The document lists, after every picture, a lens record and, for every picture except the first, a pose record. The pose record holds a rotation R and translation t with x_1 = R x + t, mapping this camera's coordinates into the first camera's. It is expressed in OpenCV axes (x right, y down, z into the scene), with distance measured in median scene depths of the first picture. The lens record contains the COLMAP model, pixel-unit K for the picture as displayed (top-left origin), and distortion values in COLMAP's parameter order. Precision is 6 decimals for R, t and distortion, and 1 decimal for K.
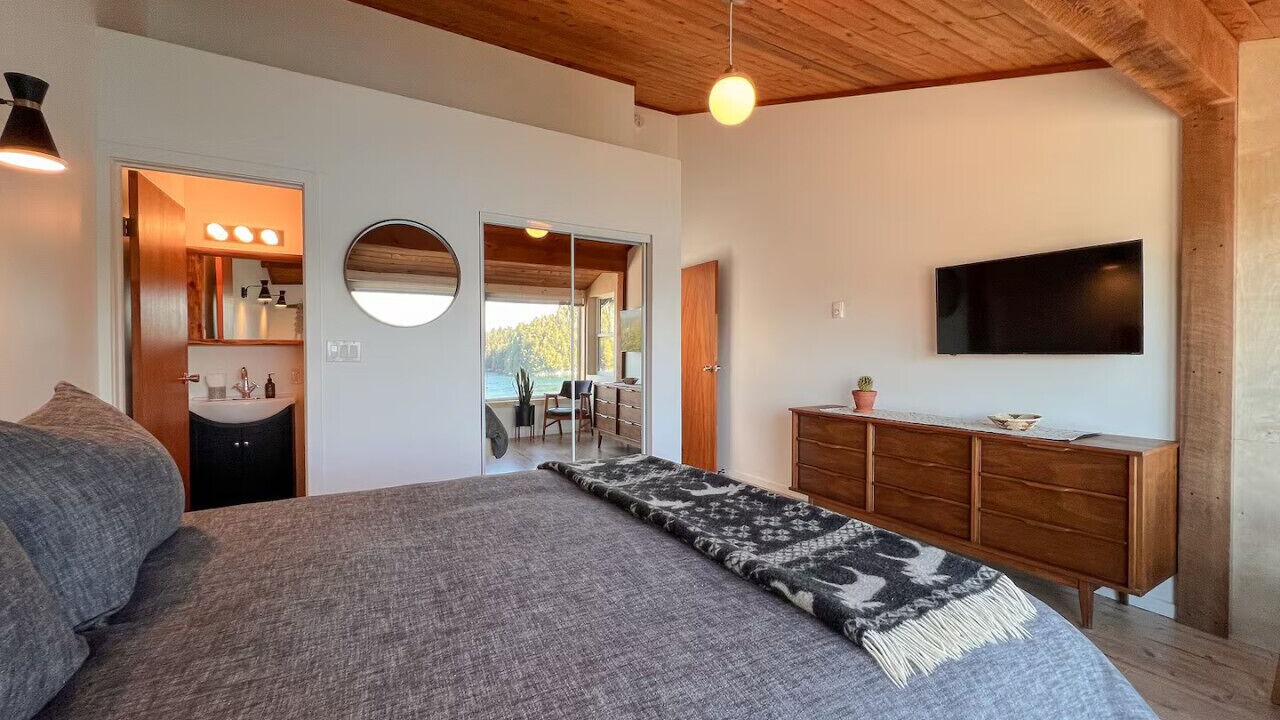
lens RADIAL K [[519.6, 0, 645.4], [0, 519.6, 360.2], [0, 0, 1]] dist [-0.000829, -0.000503]
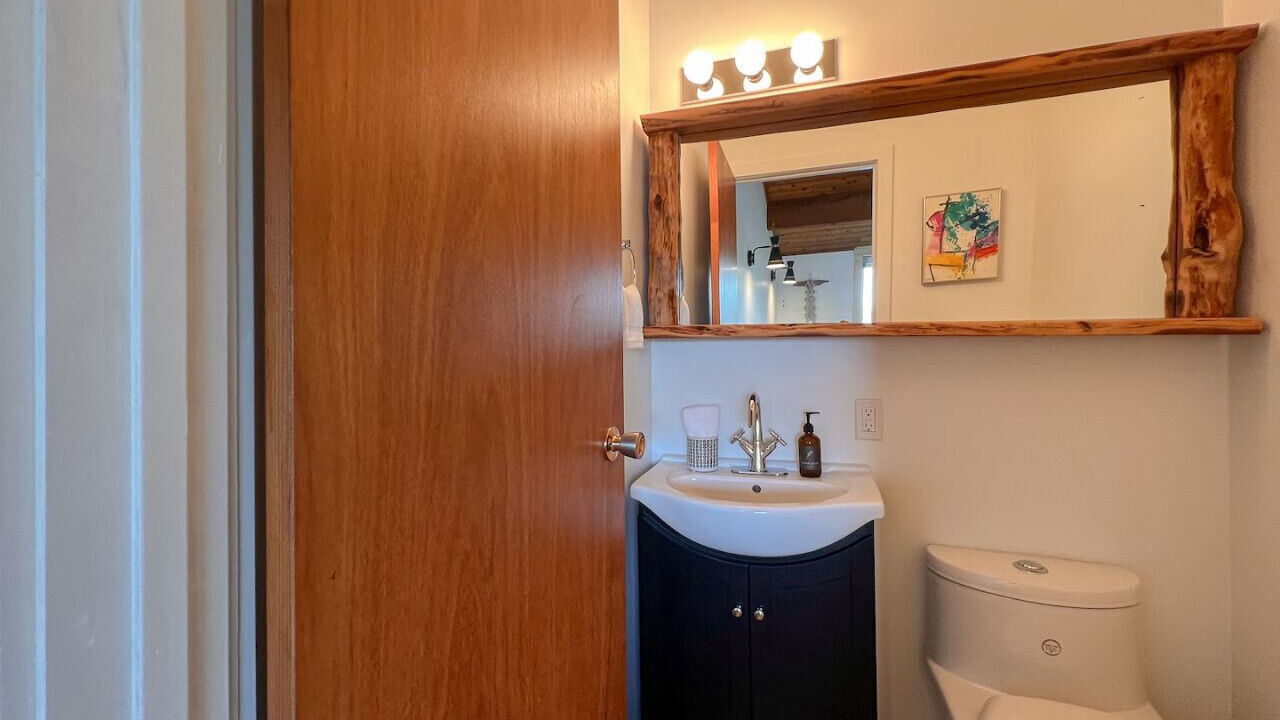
lens RADIAL K [[519.6, 0, 643.0], [0, 519.6, 350.9], [0, 0, 1]] dist [-0.000829, -0.000503]
pose [[0.653583, 0.004158, -0.756843, -0.515991], [0.000749, 0.999981, 0.006141, -0.021119], [0.756854, -0.004581, 0.653567, 0.661022]]
